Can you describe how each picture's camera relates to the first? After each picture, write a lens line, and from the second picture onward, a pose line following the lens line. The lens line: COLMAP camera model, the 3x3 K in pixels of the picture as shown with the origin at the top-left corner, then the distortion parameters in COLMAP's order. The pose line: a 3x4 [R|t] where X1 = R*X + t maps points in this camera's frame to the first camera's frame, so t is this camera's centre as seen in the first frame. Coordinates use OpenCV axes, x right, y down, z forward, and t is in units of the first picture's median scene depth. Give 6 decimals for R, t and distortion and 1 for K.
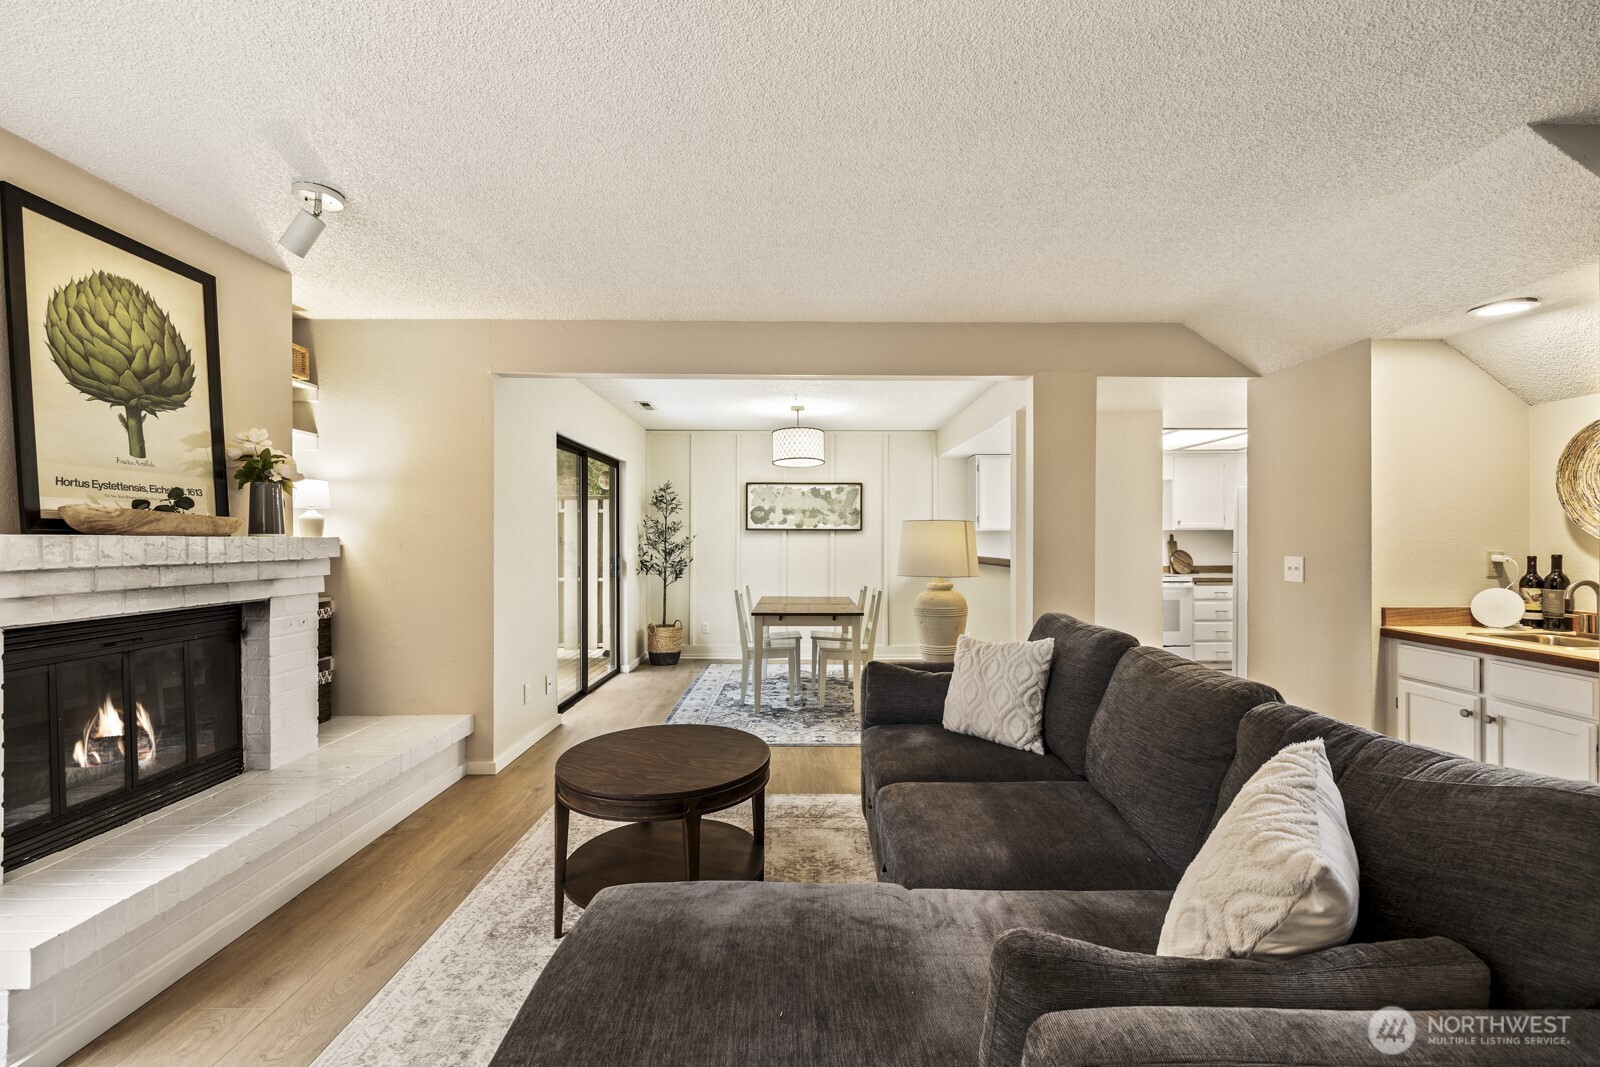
lens RADIAL K [[674.2, 0, 798.4], [0, 674.2, 531.5], [0, 0, 1]] dist [-0.001782, 0.000139]
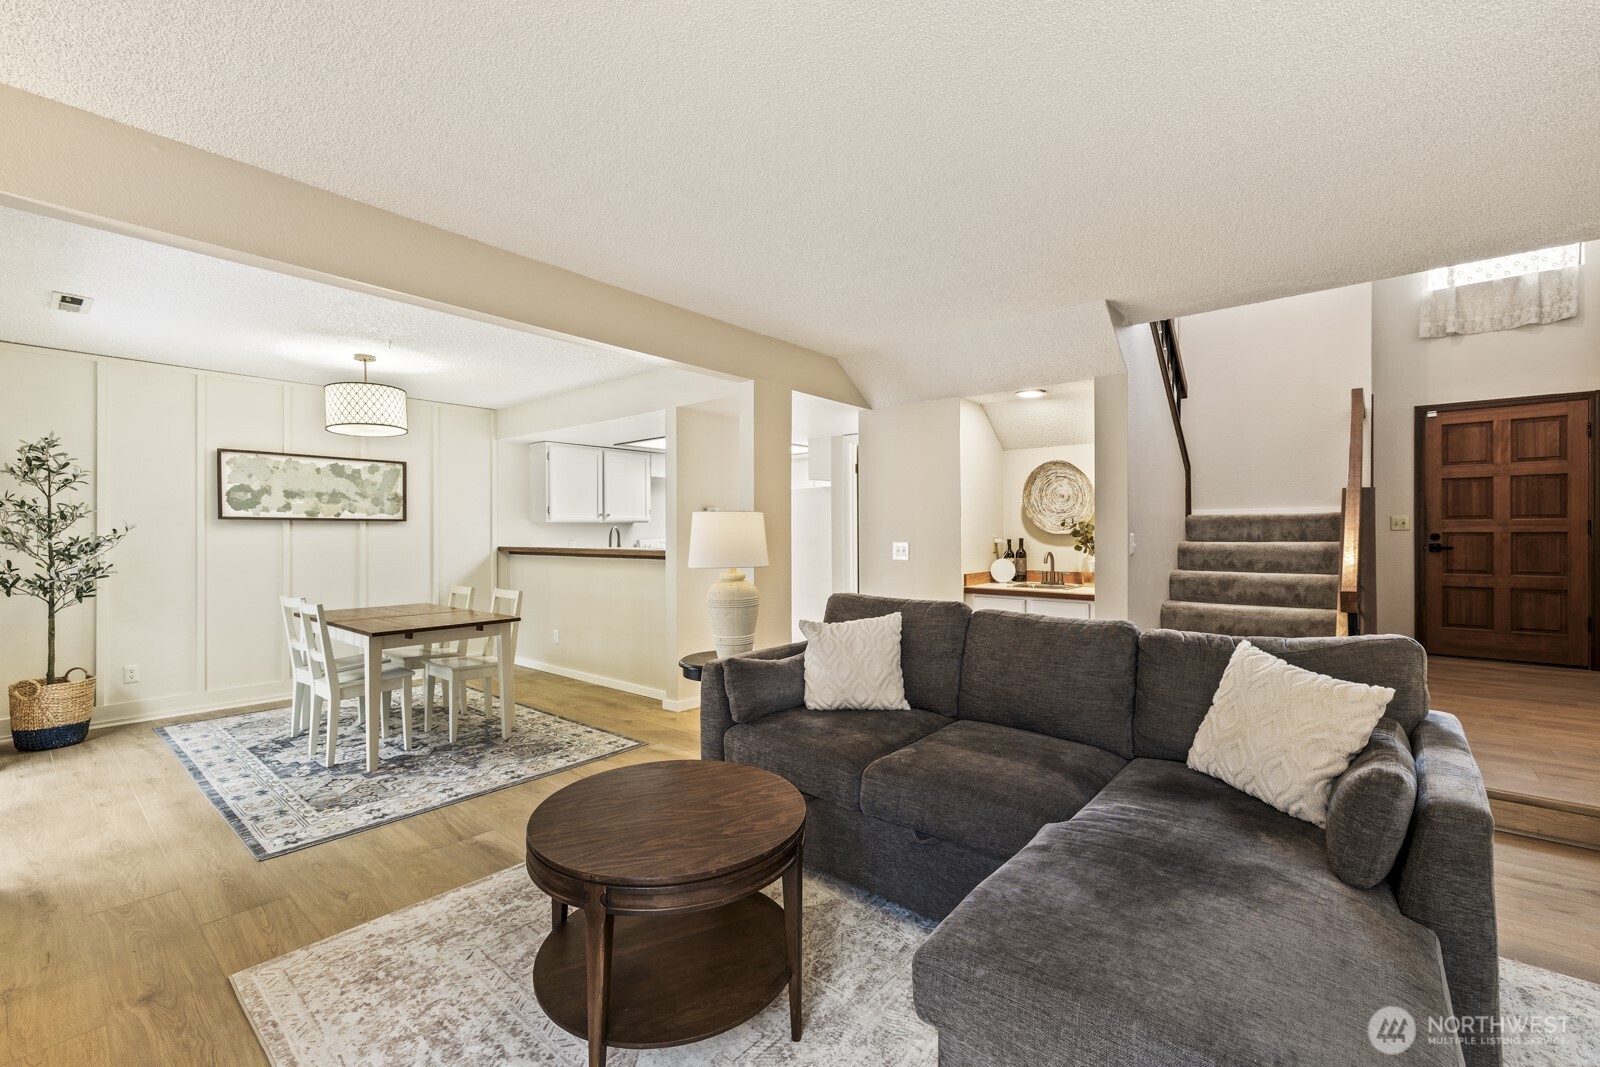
lens RADIAL K [[674.2, 0, 798.4], [0, 674.2, 531.5], [0, 0, 1]] dist [-0.001782, 0.000139]
pose [[0.644266, -0.004174, 0.764791, -0.226837], [-0.004759, 0.999944, 0.009467, 0.001185], [-0.764787, -0.009739, 0.644209, 0.127186]]
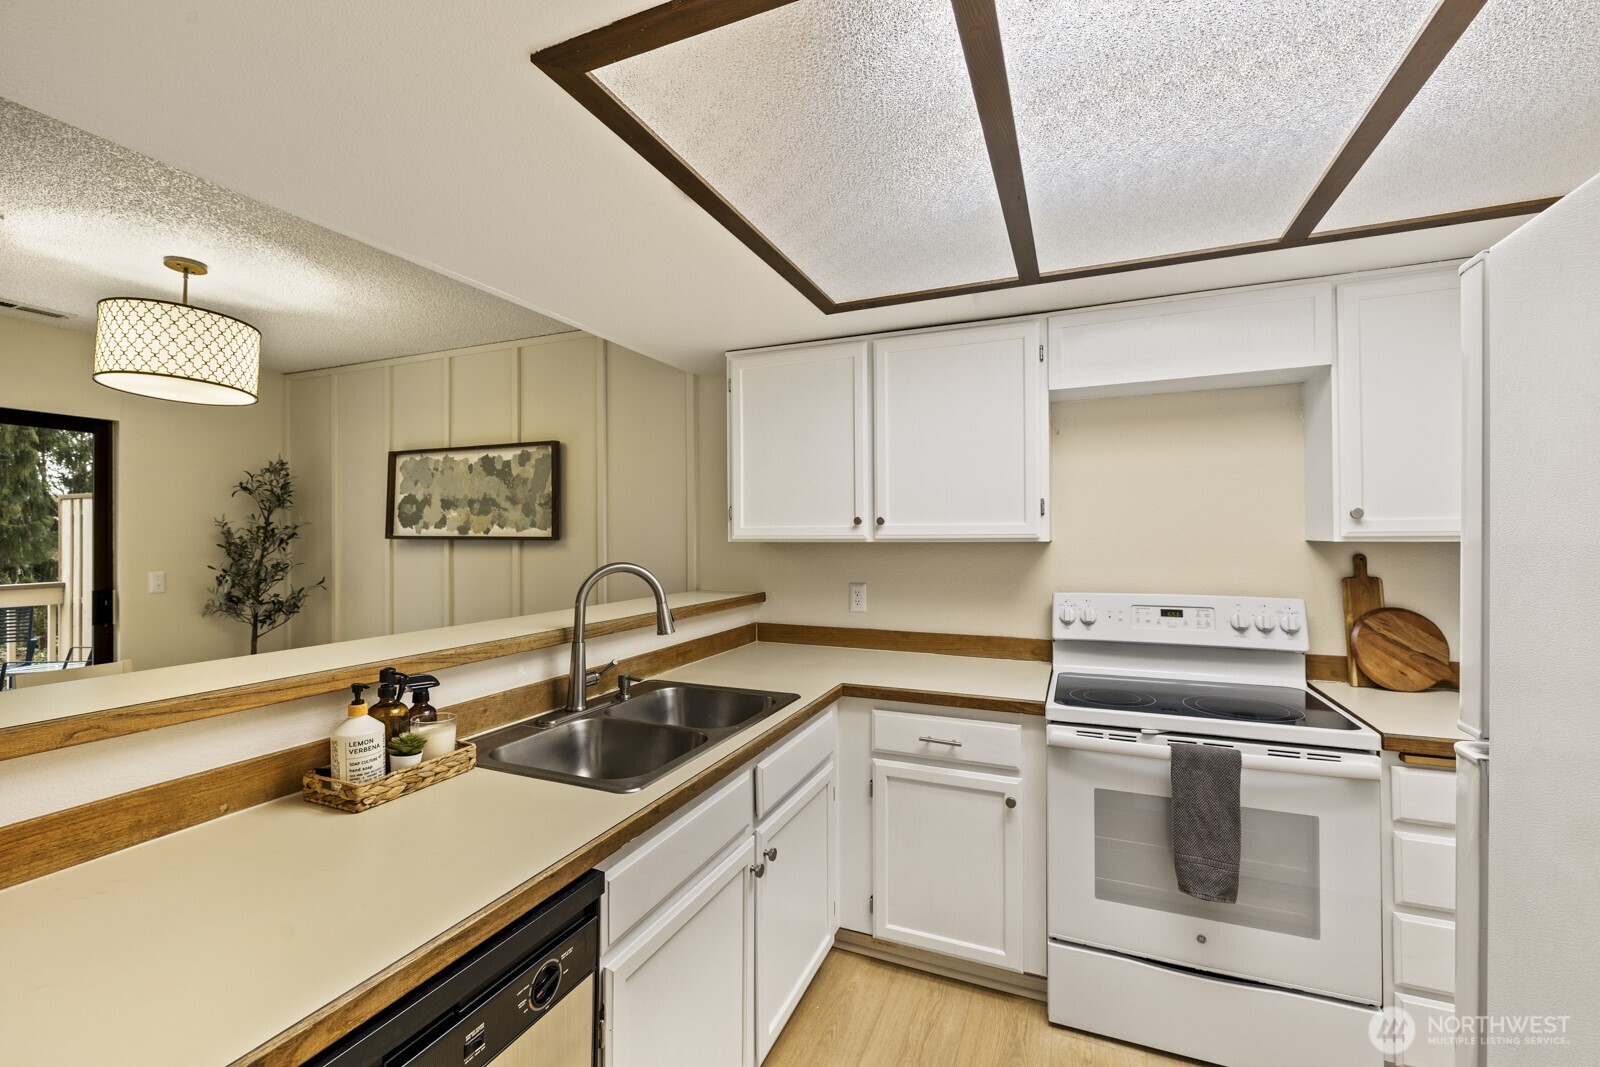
lens RADIAL K [[674.2, 0, 798.4], [0, 674.2, 531.5], [0, 0, 1]] dist [-0.001782, 0.000139]
pose [[0.923376, -0.003459, -0.383882, 0.453195], [0.005853, 0.999970, 0.005069, -0.009218], [0.383853, -0.006927, 0.923368, 0.645196]]
